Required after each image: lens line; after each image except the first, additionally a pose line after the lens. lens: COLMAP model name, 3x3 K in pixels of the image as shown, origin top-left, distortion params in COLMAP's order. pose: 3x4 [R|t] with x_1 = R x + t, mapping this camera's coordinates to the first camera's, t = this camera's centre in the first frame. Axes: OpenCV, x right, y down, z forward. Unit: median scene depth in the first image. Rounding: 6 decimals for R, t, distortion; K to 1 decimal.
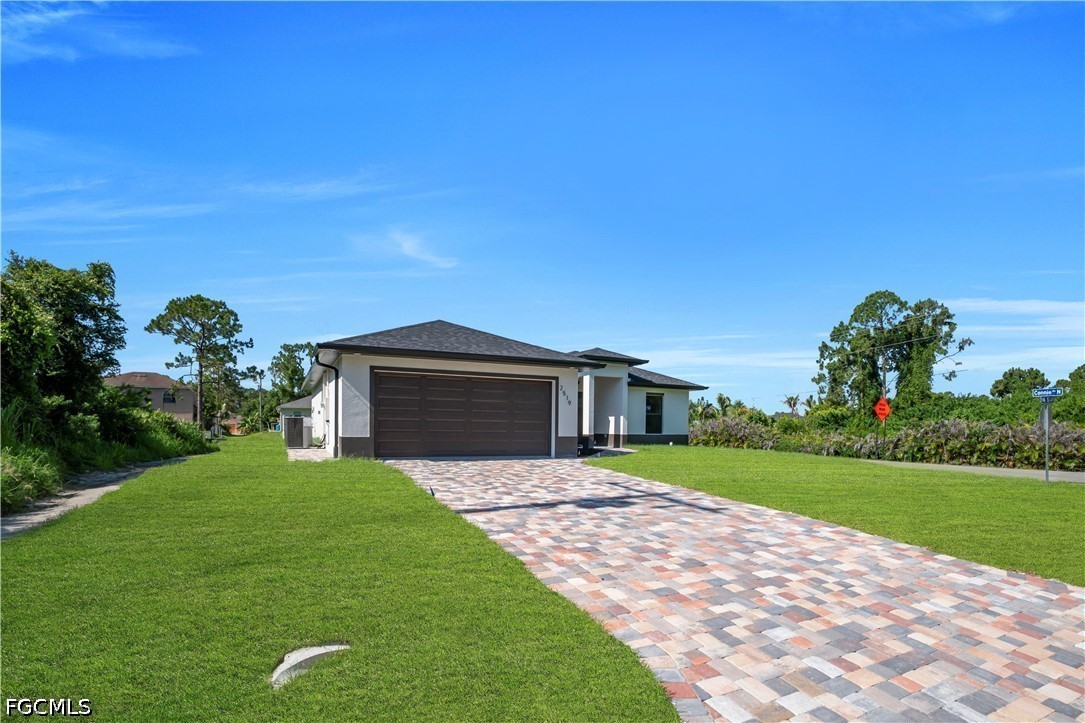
lens RADIAL K [[528.7, 0, 545.2], [0, 528.7, 421.1], [0, 0, 1]] dist [-0.031647, 0.001515]
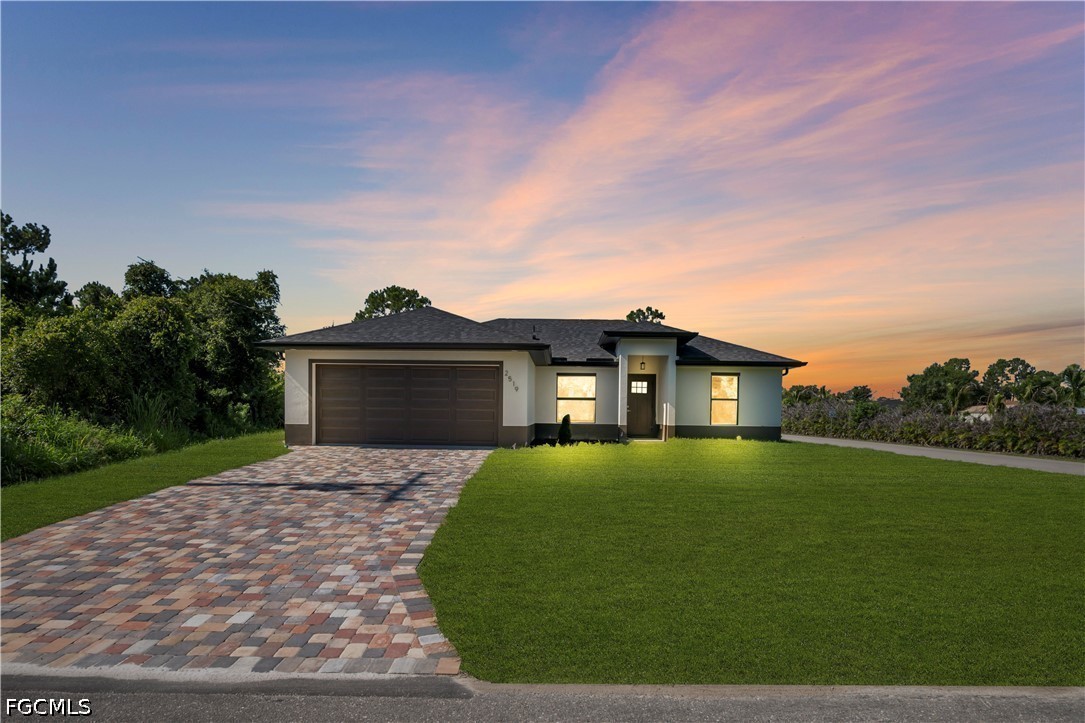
lens RADIAL K [[652.2, 0, 540.6], [0, 652.2, 408.4], [0, 0, 1]] dist [-0.003260, -0.000960]
pose [[0.881022, -0.002147, -0.473071, 0.461411], [0.001699, 0.999998, -0.001376, 0.000083], [0.473073, 0.000408, 0.881023, 0.022556]]
